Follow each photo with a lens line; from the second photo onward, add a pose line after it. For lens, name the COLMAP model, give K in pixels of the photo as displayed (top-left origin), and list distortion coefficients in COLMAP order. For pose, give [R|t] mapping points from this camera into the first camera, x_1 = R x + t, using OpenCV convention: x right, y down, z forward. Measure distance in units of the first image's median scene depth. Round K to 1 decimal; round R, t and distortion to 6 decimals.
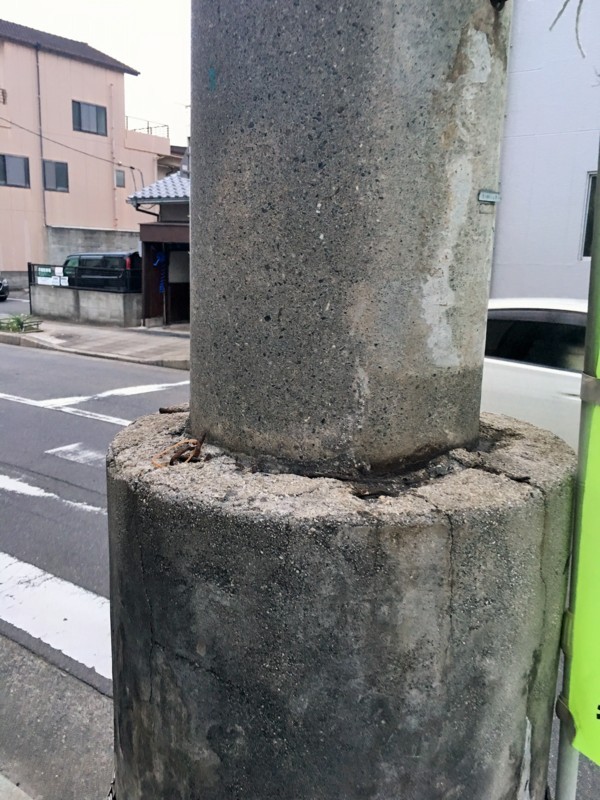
lens RADIAL K [[675.1, 0, 304.5], [0, 675.1, 395.3], [0, 0, 1]] dist [0.016760, -0.007314]
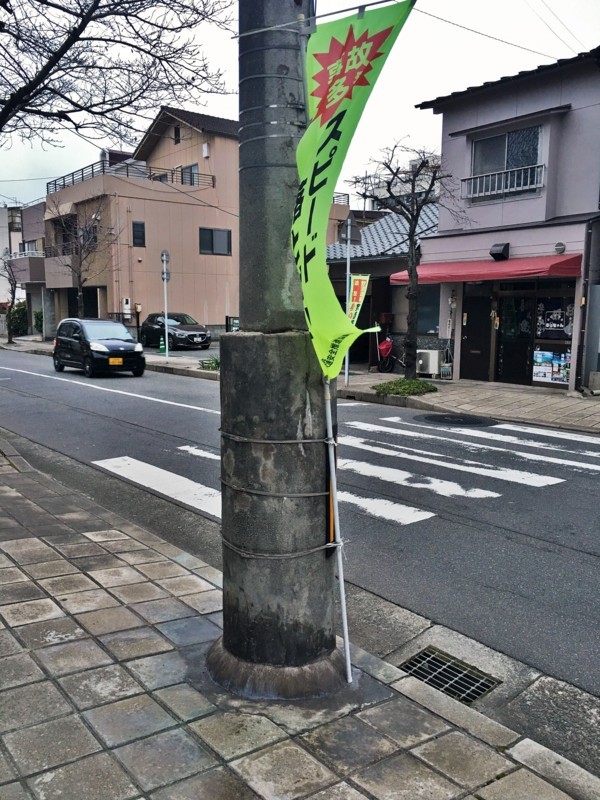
lens RADIAL K [[675.1, 0, 298.3], [0, 675.1, 403.0], [0, 0, 1]] dist [0.016760, -0.007314]
pose [[0.960606, 0.012092, -0.277651, 1.569596], [-0.030603, 0.997580, -0.062433, 0.882921], [0.276224, 0.068471, 0.958651, -3.328258]]
